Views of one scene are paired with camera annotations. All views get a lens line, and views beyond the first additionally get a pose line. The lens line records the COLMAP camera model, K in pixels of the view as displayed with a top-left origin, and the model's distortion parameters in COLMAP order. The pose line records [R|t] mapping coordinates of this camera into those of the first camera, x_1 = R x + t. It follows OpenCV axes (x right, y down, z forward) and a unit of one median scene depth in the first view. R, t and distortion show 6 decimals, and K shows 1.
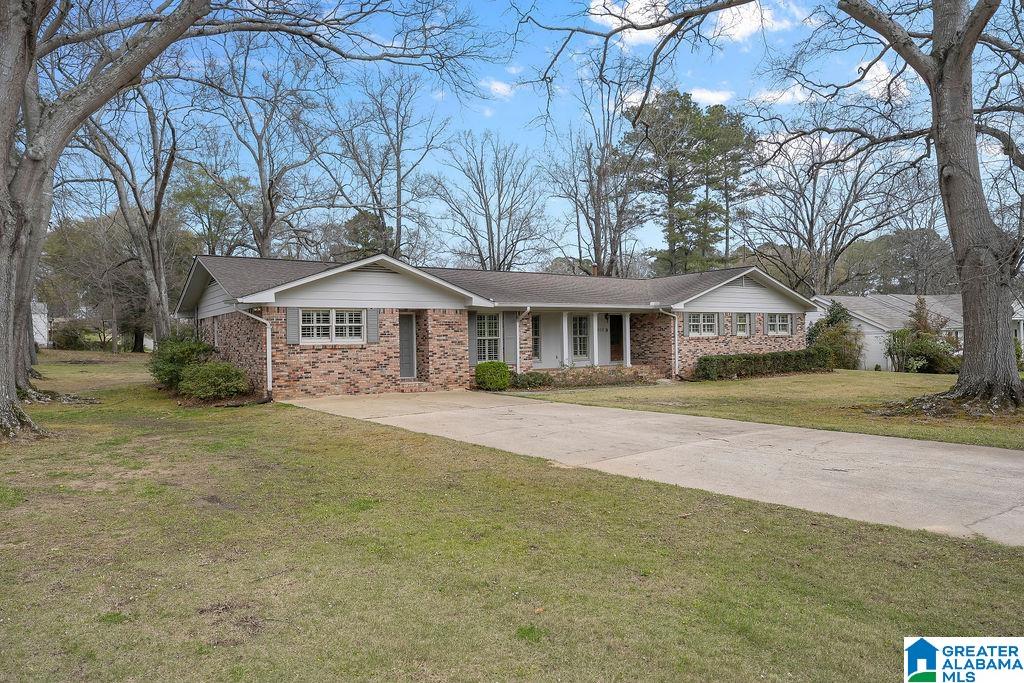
lens RADIAL K [[661.3, 0, 525.7], [0, 661.3, 341.1], [0, 0, 1]] dist [0.001207, -0.000133]
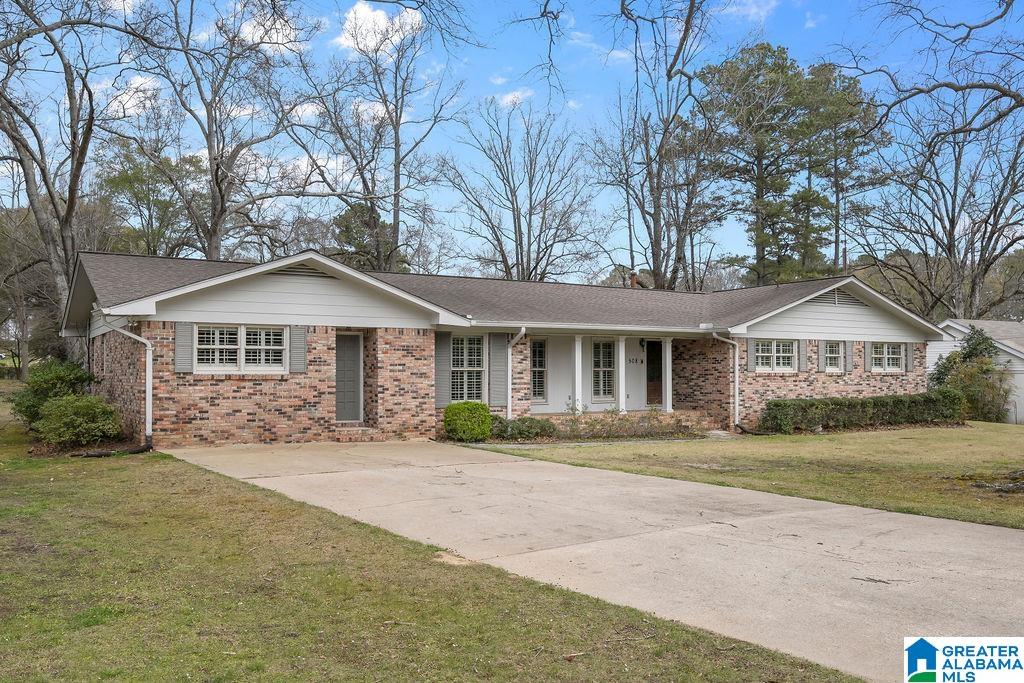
lens RADIAL K [[875.9, 0, 514.1], [0, 875.9, 361.7], [0, 0, 1]] dist [-0.002630, 0.007260]
pose [[0.998213, 0.015911, -0.057593, 0.032850], [-0.016821, 0.999741, -0.015353, 0.000634], [0.057334, 0.016295, 0.998222, 0.026117]]
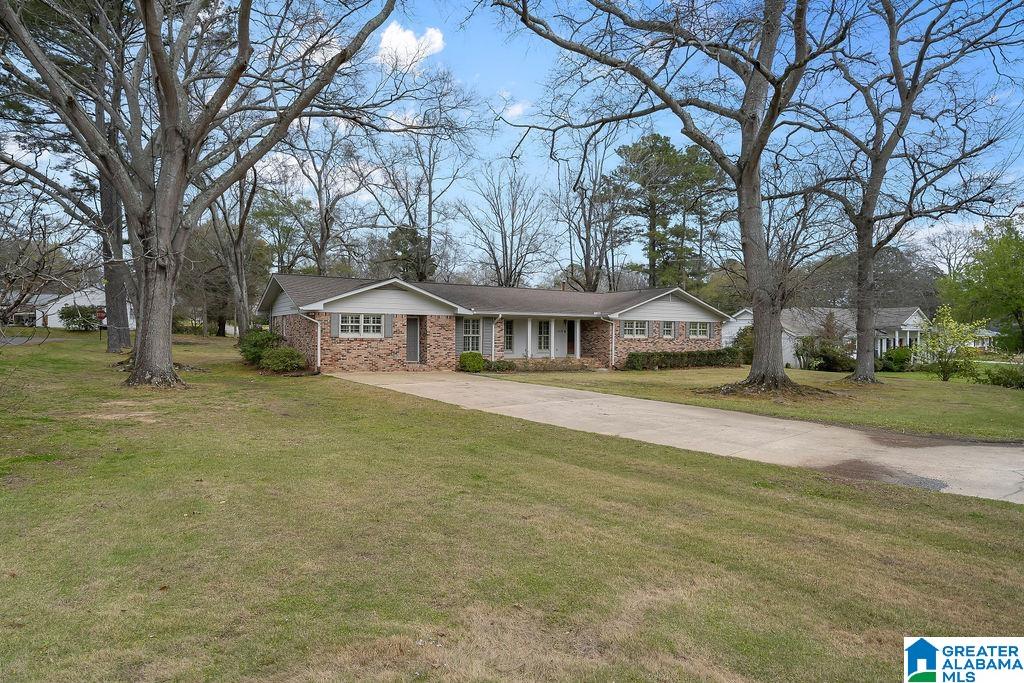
lens RADIAL K [[544.7, 0, 512.0], [0, 544.7, 341.5], [0, 0, 1]] dist [-0.000924, -0.000091]
pose [[0.998899, 0.028042, -0.037622, 0.049196], [-0.027621, 0.999550, 0.011658, -0.005151], [0.037932, -0.010606, 0.999224, -0.113090]]
